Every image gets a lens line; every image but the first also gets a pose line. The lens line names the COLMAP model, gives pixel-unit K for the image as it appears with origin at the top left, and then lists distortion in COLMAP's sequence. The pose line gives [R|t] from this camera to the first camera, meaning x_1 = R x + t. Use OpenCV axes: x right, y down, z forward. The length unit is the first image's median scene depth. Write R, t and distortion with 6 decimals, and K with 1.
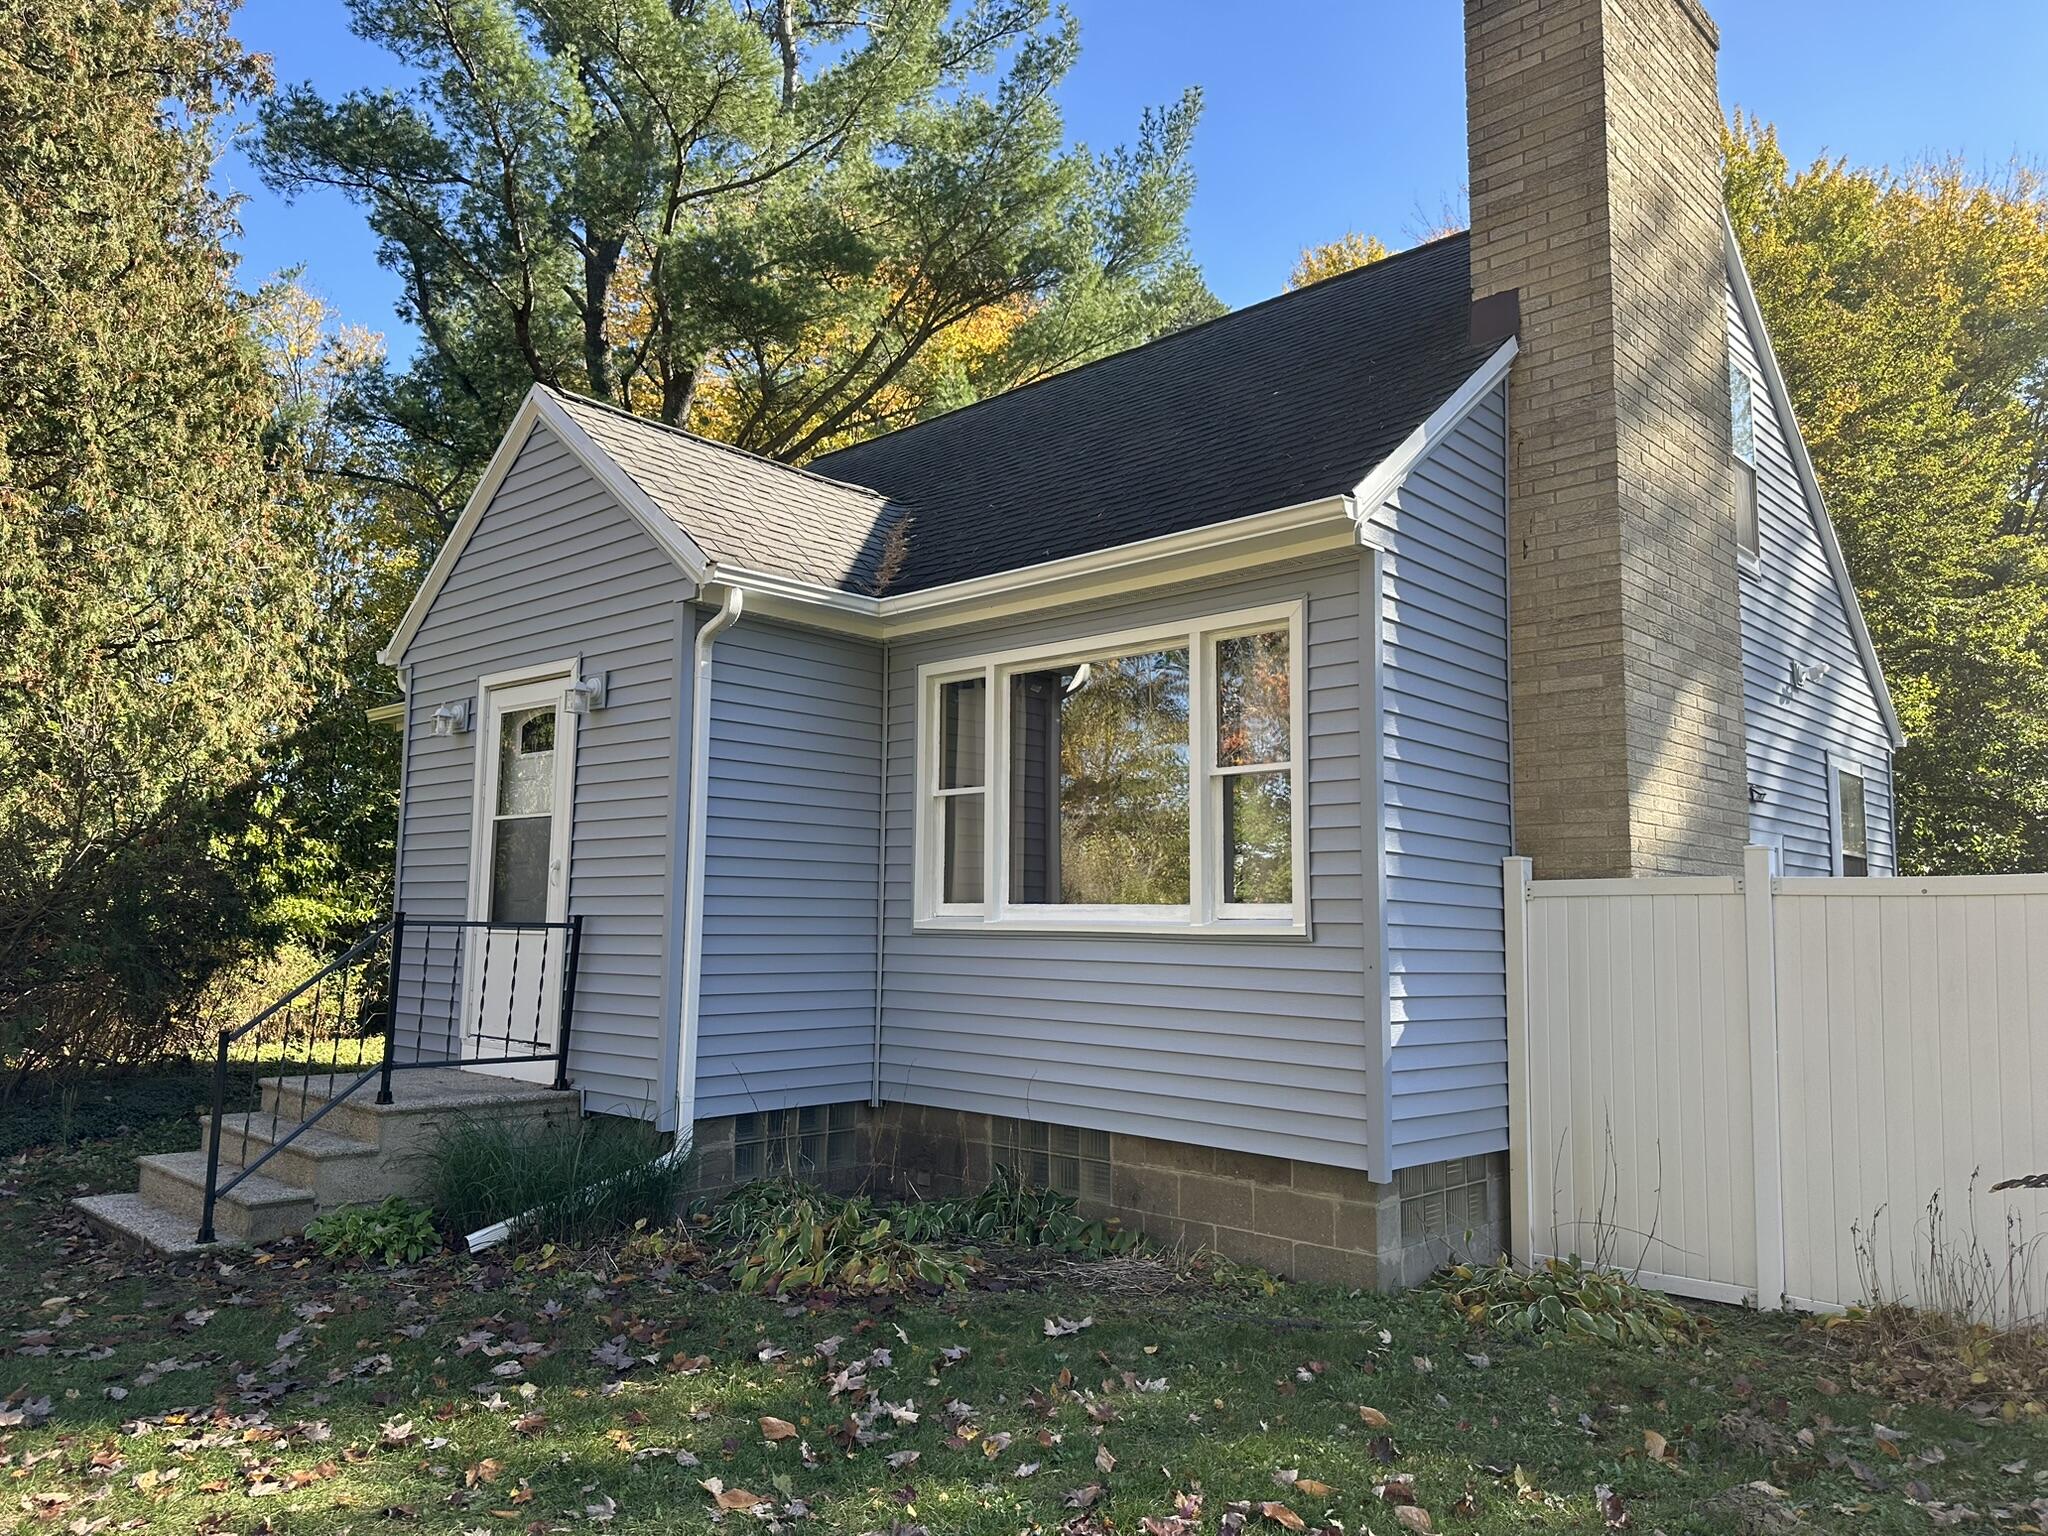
lens RADIAL K [[1440.6, 0, 1035.3], [0, 1440.6, 733.6], [0, 0, 1]] dist [0.083676, -0.095045]
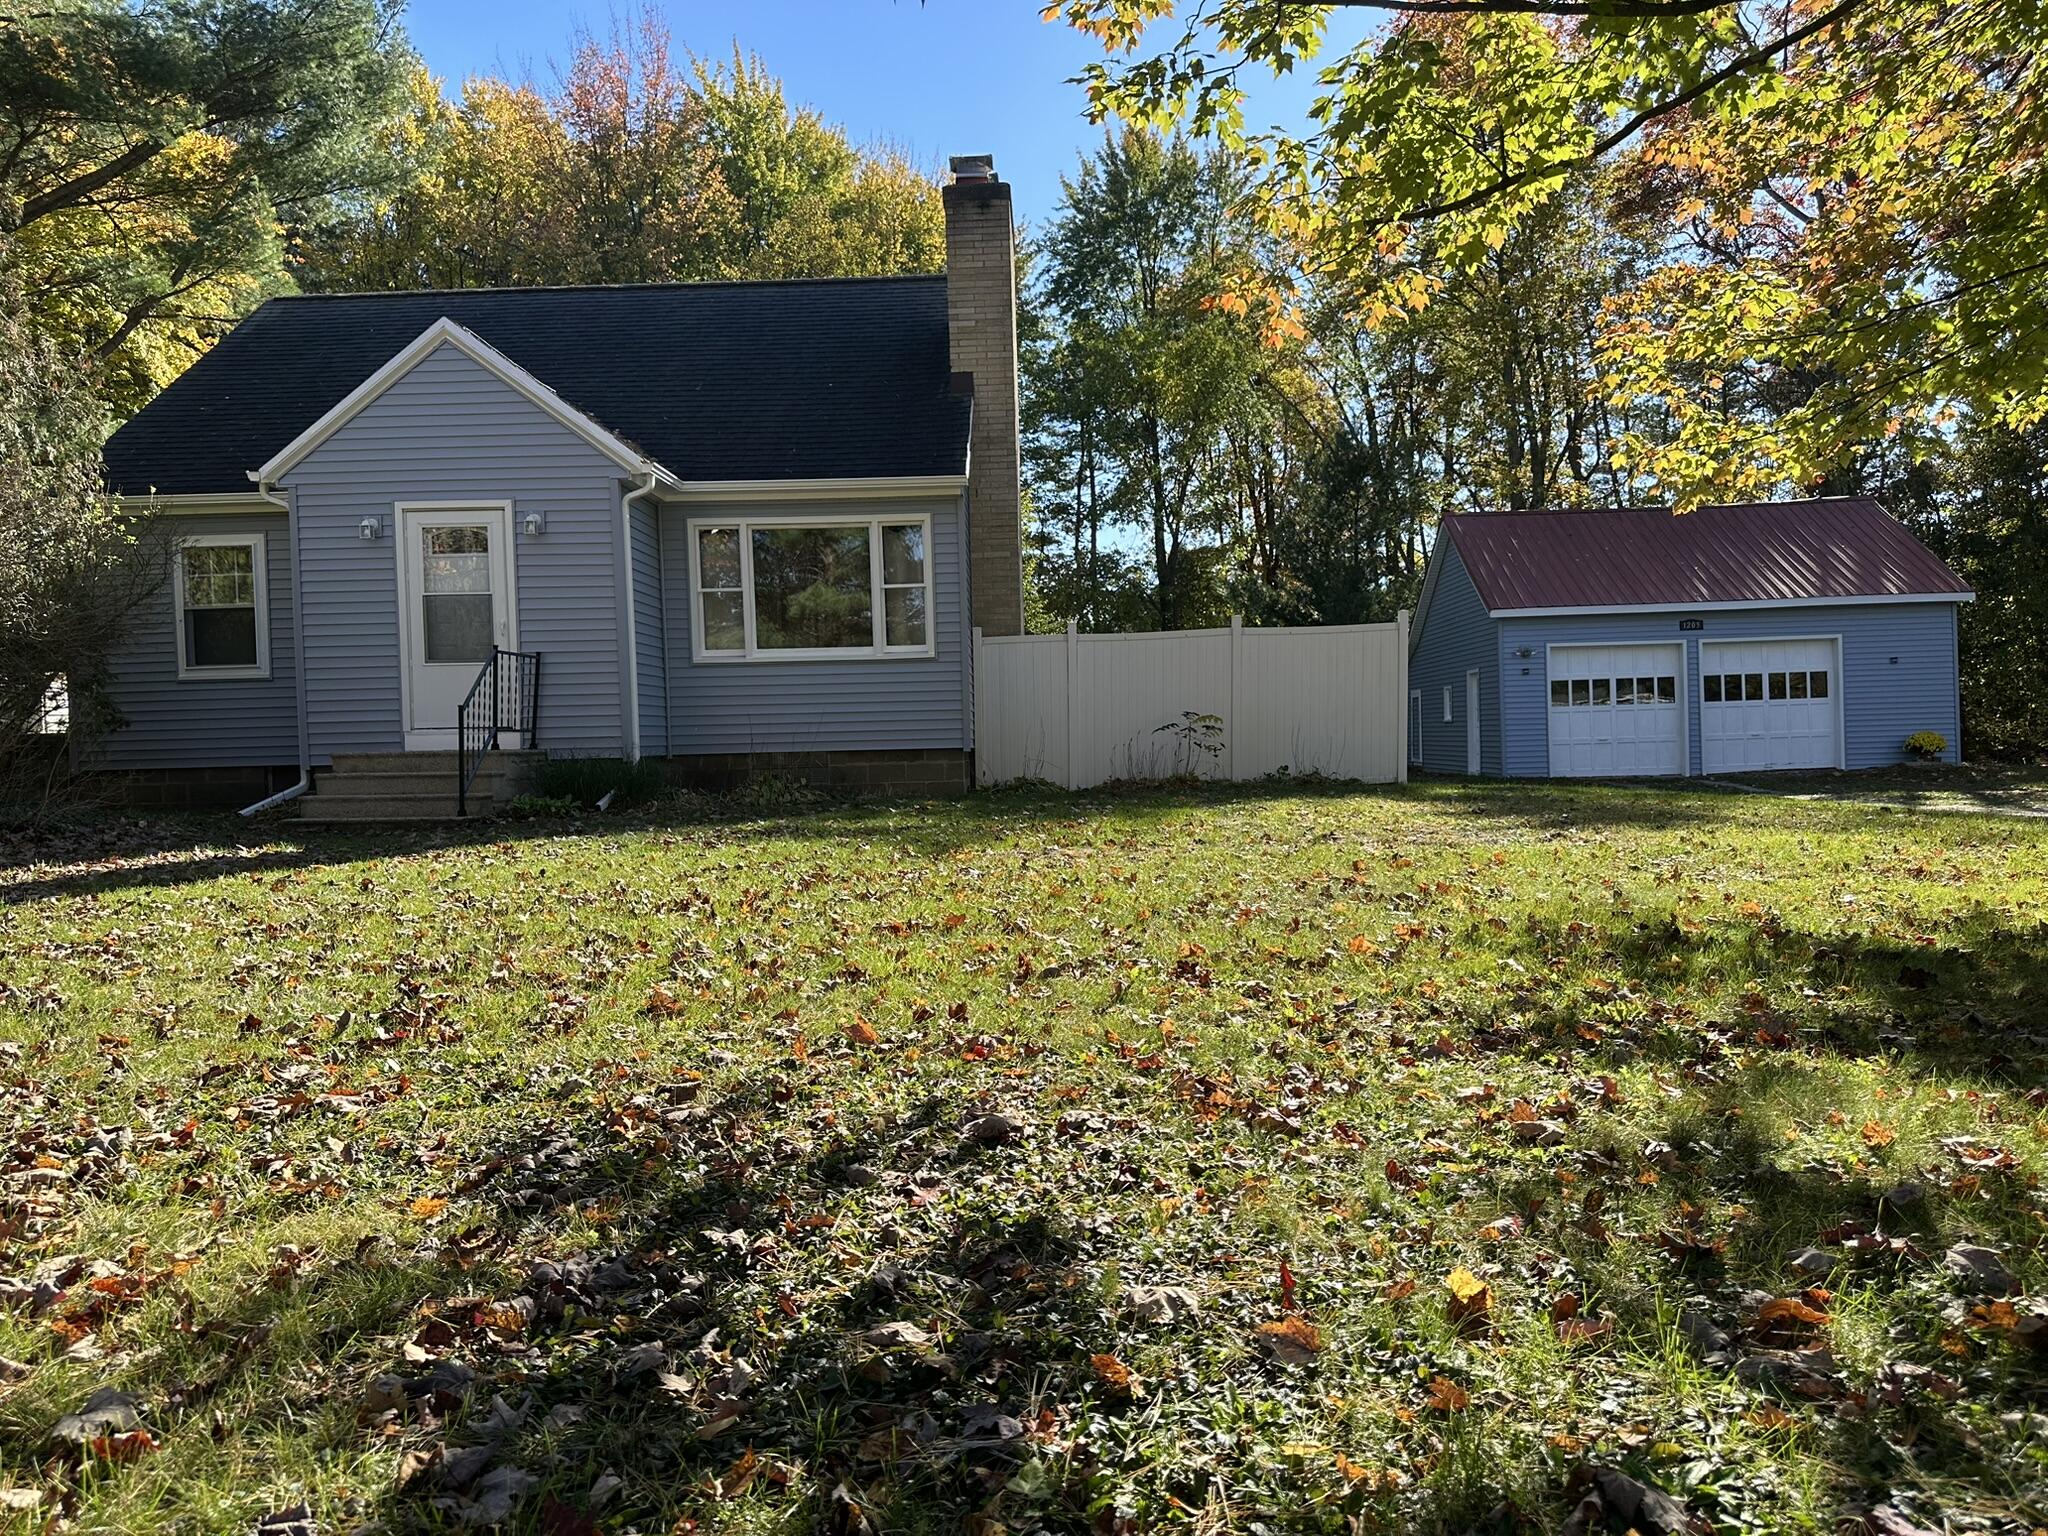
lens RADIAL K [[1440.6, 0, 1024.7], [0, 1440.6, 769.2], [0, 0, 1]] dist [0.083676, -0.095045]
pose [[0.737031, -0.048584, 0.674111, -1.087958], [-0.057236, 0.989343, 0.133881, -0.004100], [-0.673431, -0.137258, 0.726396, -0.706813]]
